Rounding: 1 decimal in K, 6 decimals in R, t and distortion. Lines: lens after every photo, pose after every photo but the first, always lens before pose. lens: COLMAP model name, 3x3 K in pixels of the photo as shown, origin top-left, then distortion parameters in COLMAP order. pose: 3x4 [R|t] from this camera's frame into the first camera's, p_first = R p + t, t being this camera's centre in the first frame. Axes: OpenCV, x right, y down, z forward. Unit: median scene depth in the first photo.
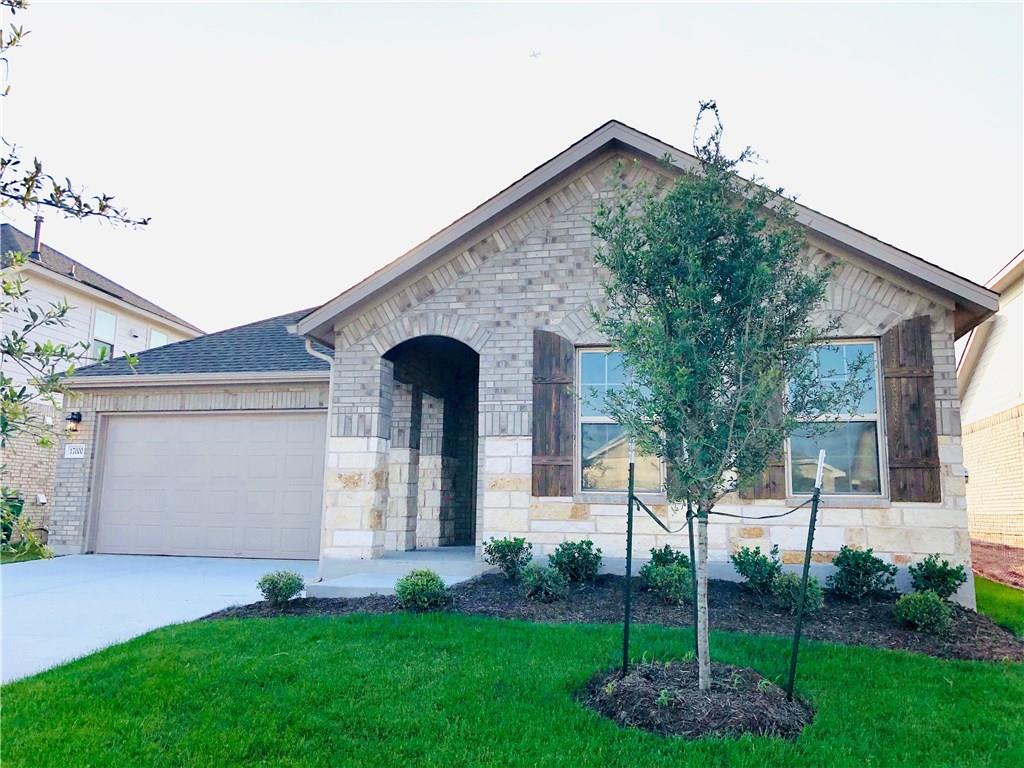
lens RADIAL K [[844.2, 0, 510.3], [0, 844.2, 373.5], [0, 0, 1]] dist [0.034111, -0.052277]
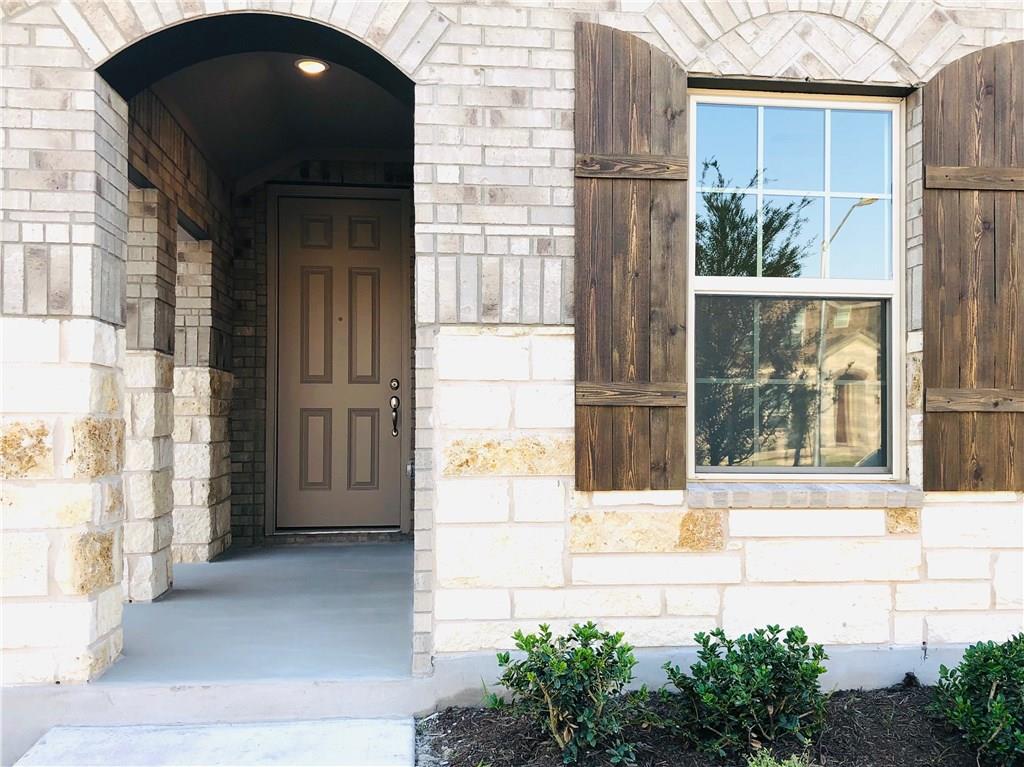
lens RADIAL K [[956.2, 0, 510.8], [0, 956.2, 424.0], [0, 0, 1]] dist [0.017515, 0.000000]
pose [[0.944146, -0.012351, 0.329296, -0.128317], [-0.041838, 0.986717, 0.156967, 0.050558], [-0.326861, -0.161977, 0.931088, 0.597583]]
